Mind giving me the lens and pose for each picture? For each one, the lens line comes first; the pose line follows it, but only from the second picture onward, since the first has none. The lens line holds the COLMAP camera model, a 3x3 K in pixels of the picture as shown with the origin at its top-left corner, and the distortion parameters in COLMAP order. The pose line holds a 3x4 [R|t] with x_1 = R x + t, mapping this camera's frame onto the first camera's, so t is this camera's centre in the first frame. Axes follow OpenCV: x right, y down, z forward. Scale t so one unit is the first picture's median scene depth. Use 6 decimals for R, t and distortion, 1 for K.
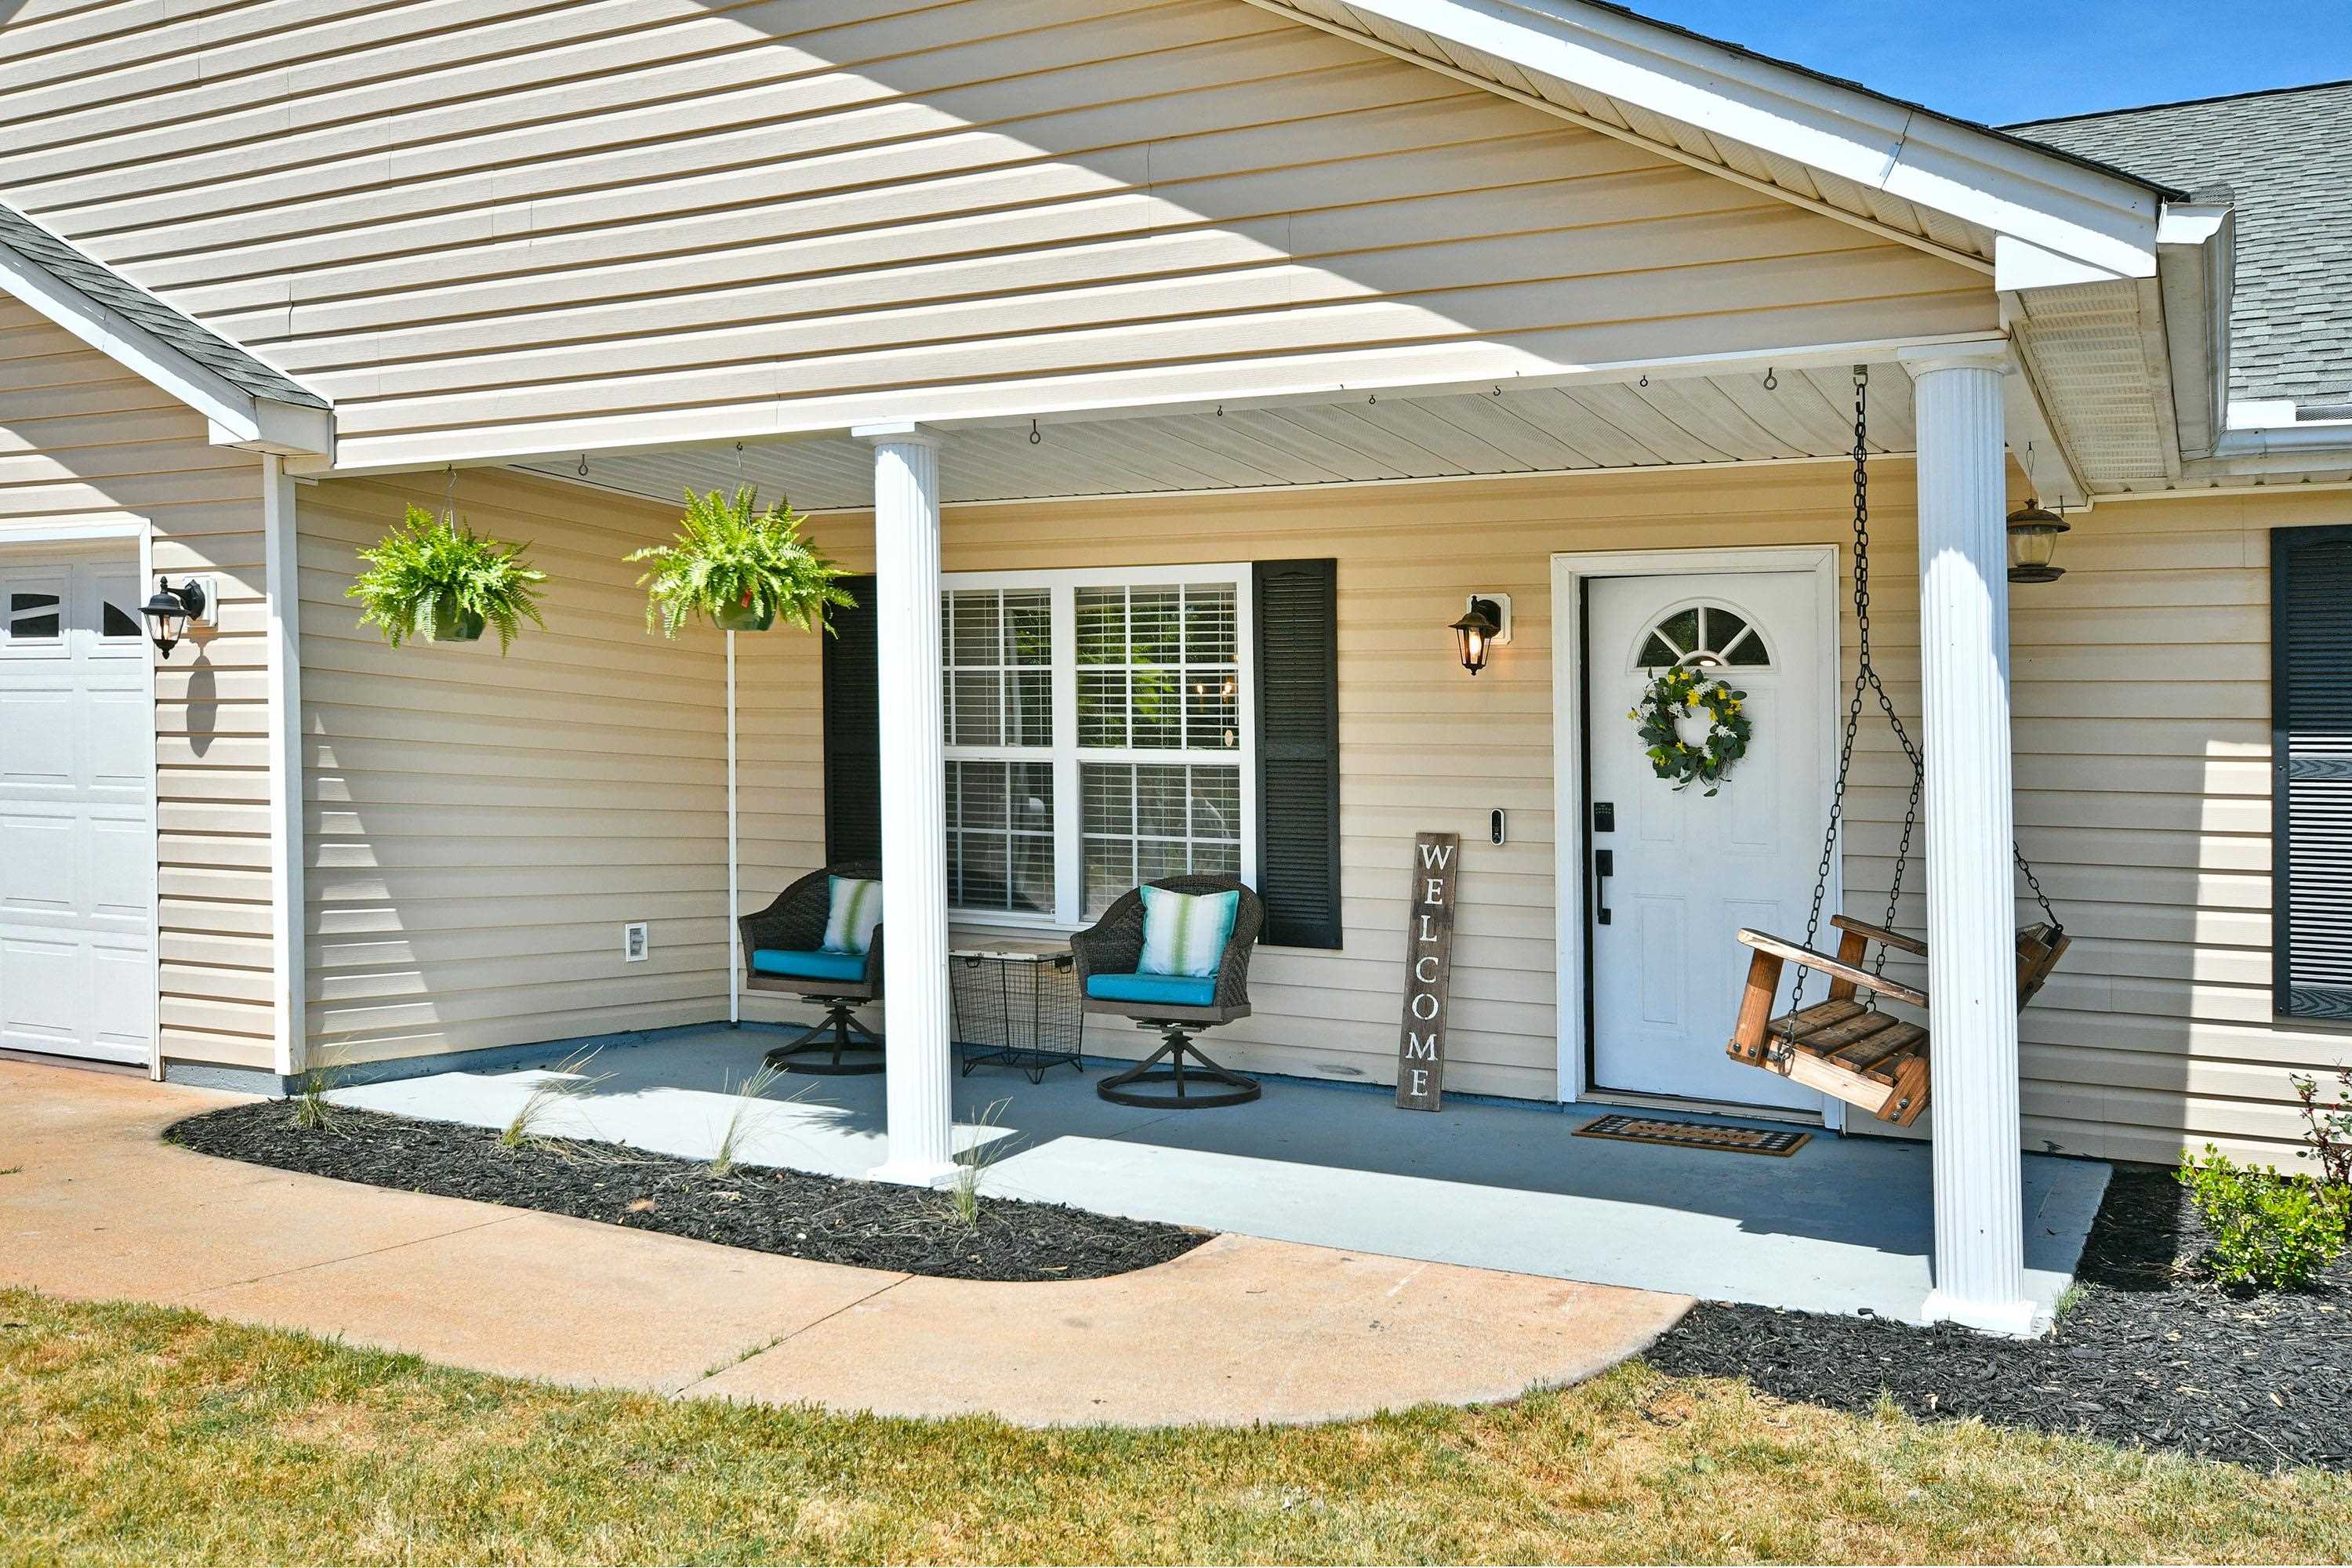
lens RADIAL K [[2032.3, 0, 1117.2], [0, 2032.3, 813.8], [0, 0, 1]] dist [0.011108, 0.006886]
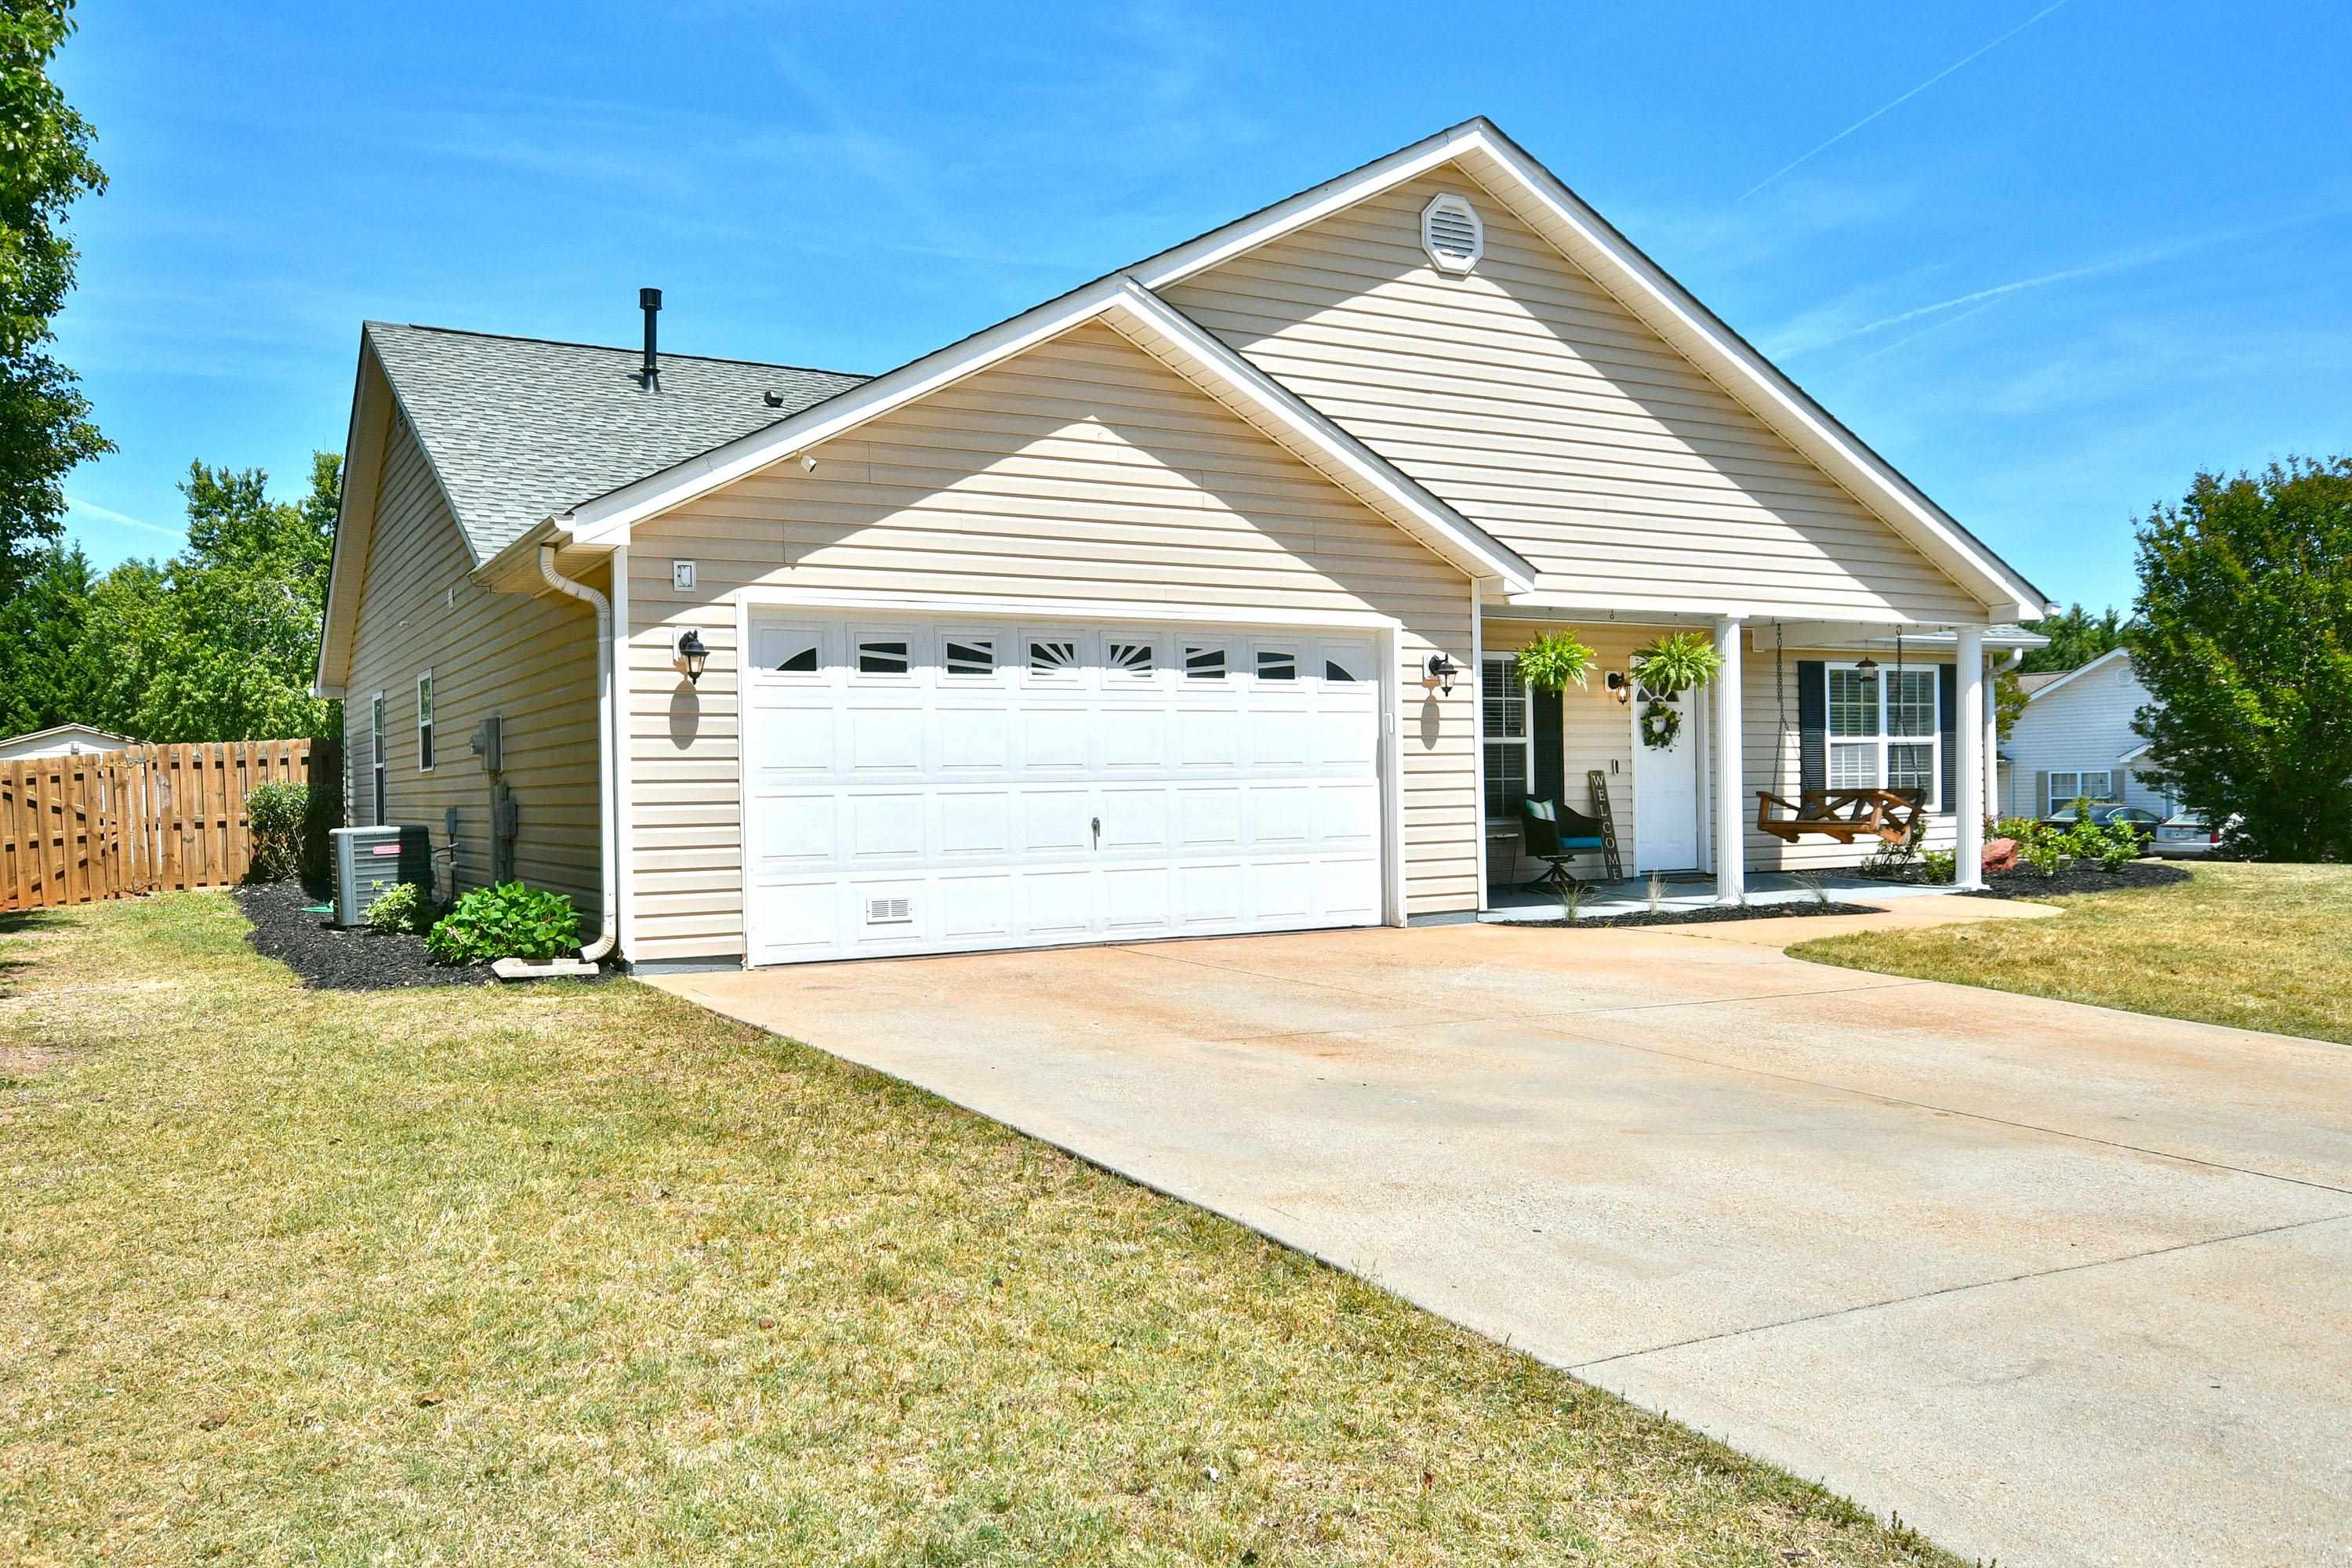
lens RADIAL K [[1800.8, 0, 1175.2], [0, 1800.8, 792.5], [0, 0, 1]] dist [-0.019335, -0.000108]
pose [[0.521730, -0.041175, 0.852116, -1.957061], [0.033422, 0.999054, 0.027812, -0.041313], [-0.852455, 0.013969, 0.522613, 0.333314]]
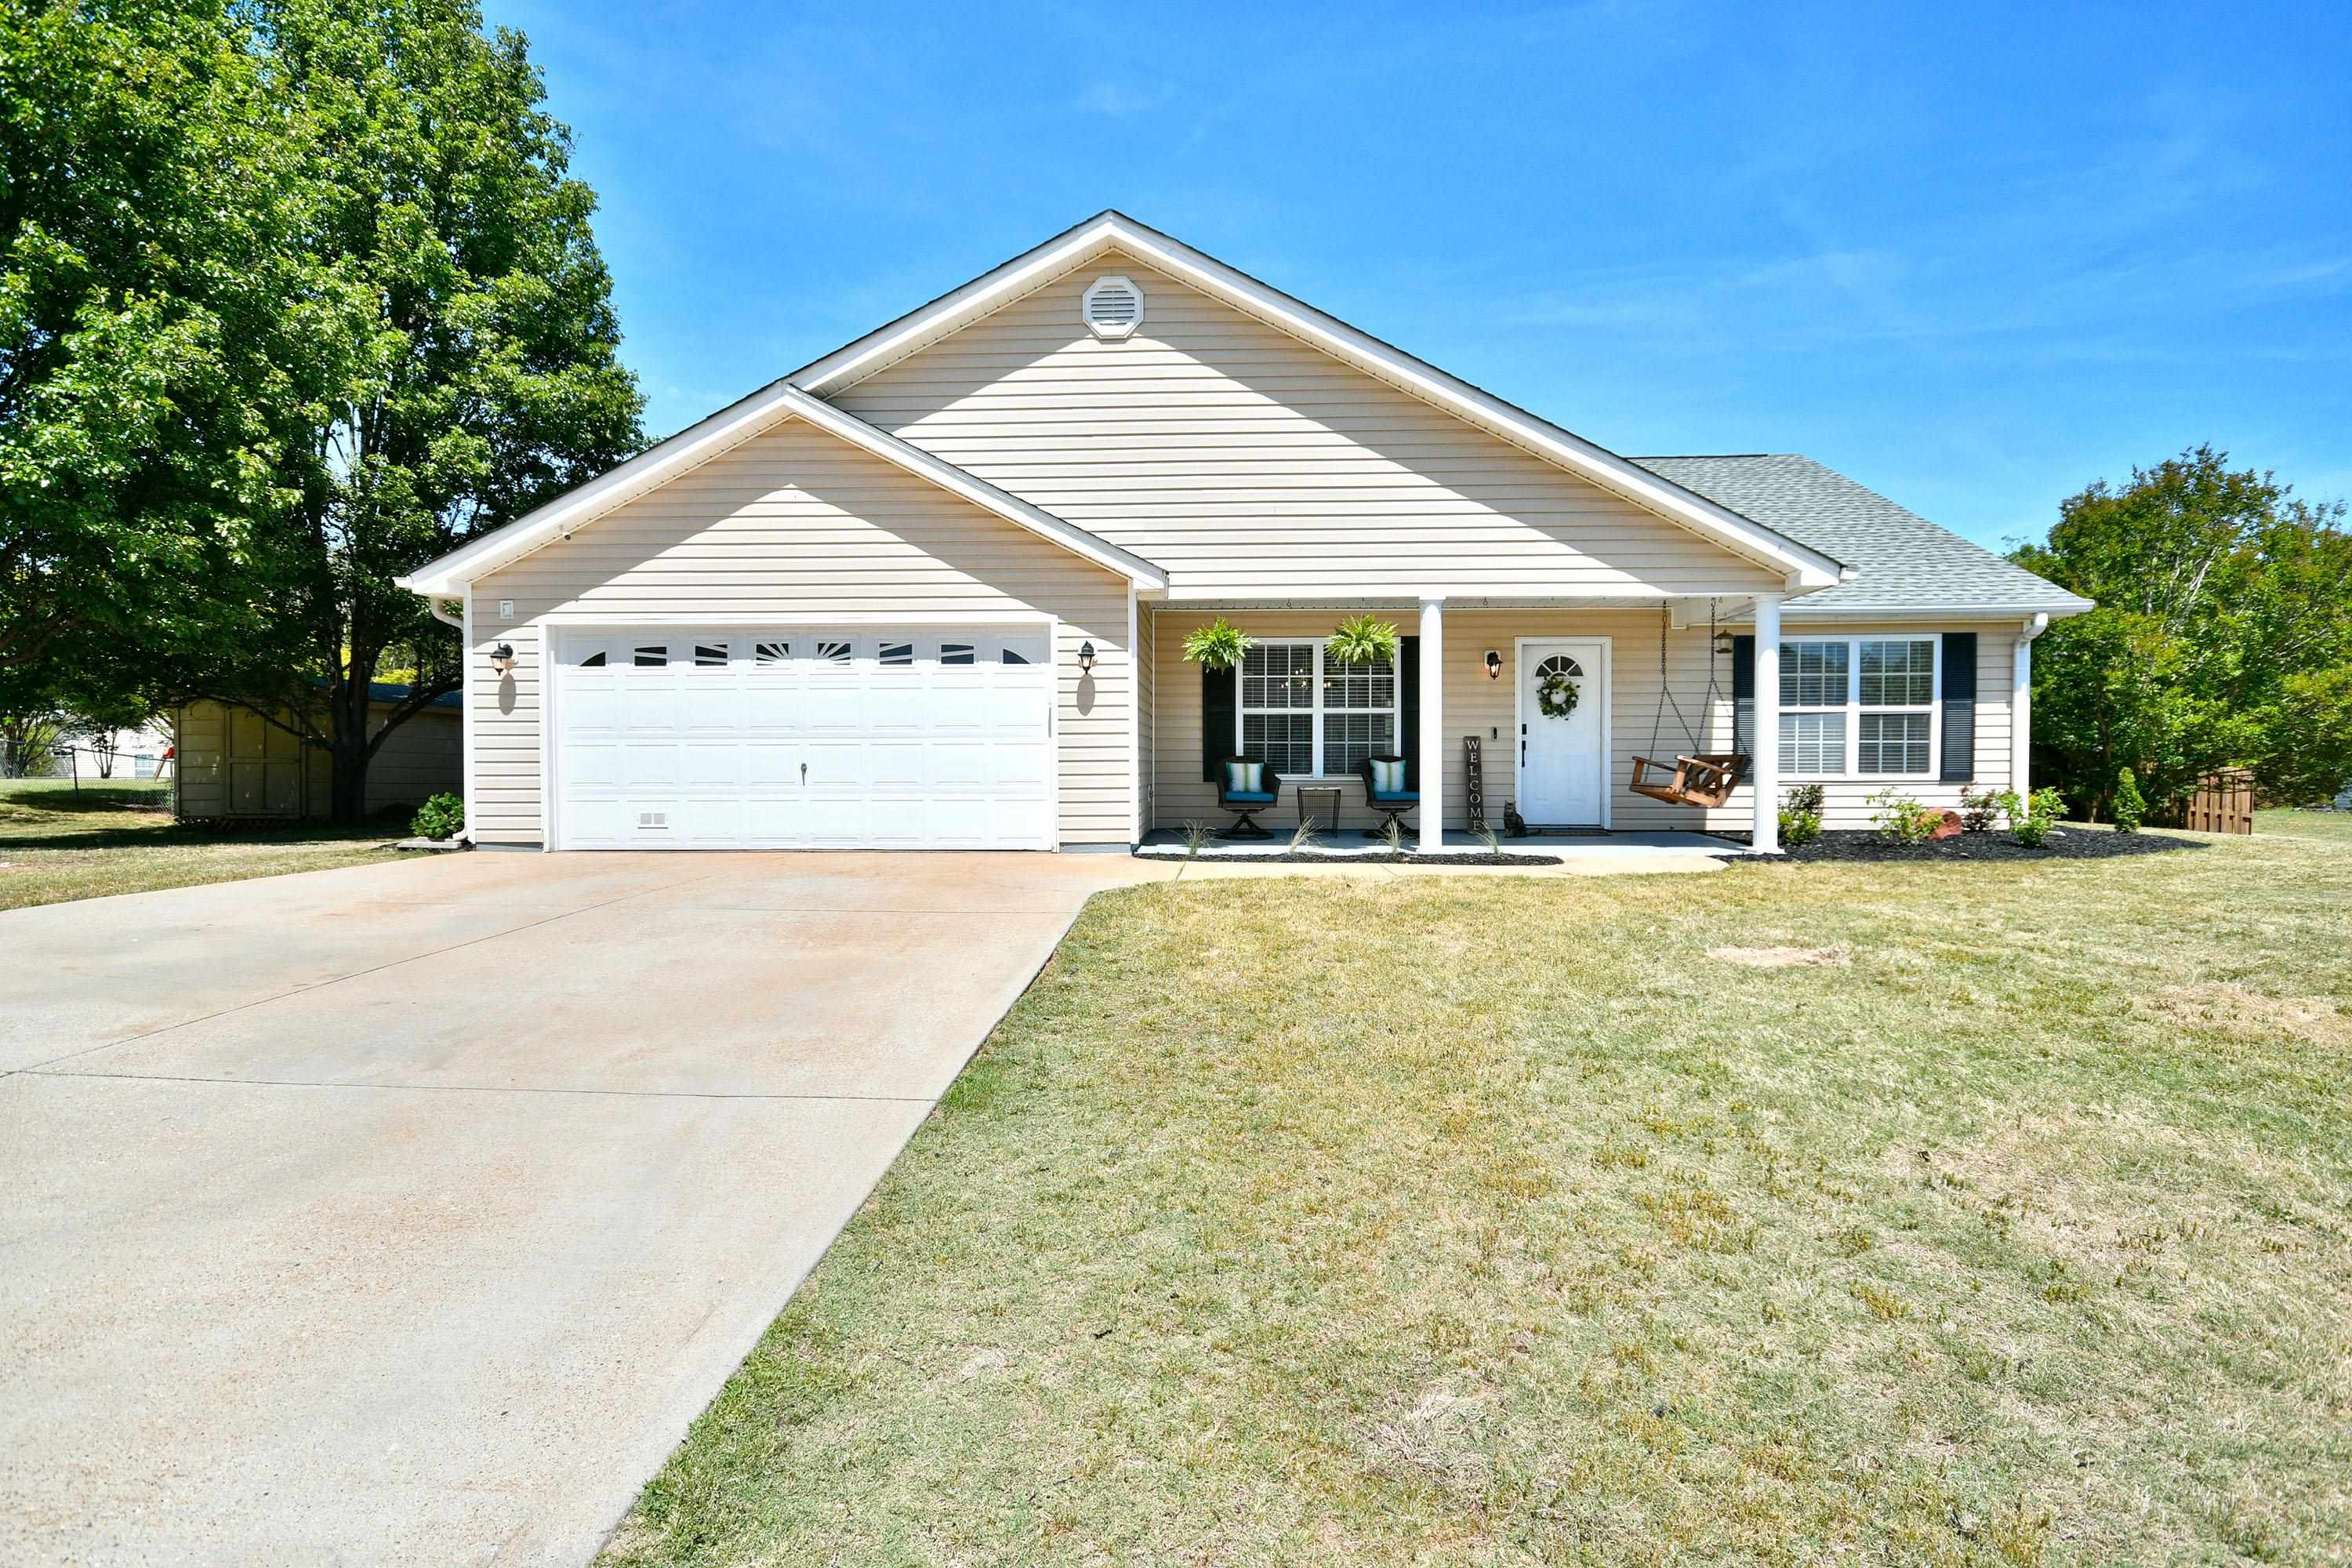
lens RADIAL K [[1265.4, 0, 1170.7], [0, 1265.4, 776.5], [0, 0, 1]] dist [-0.002273, 0.002428]
pose [[0.894902, -0.037581, 0.444678, -1.014154], [0.029484, 0.999250, 0.025114, 0.008965], [-0.445288, -0.009363, 0.895338, -0.372541]]
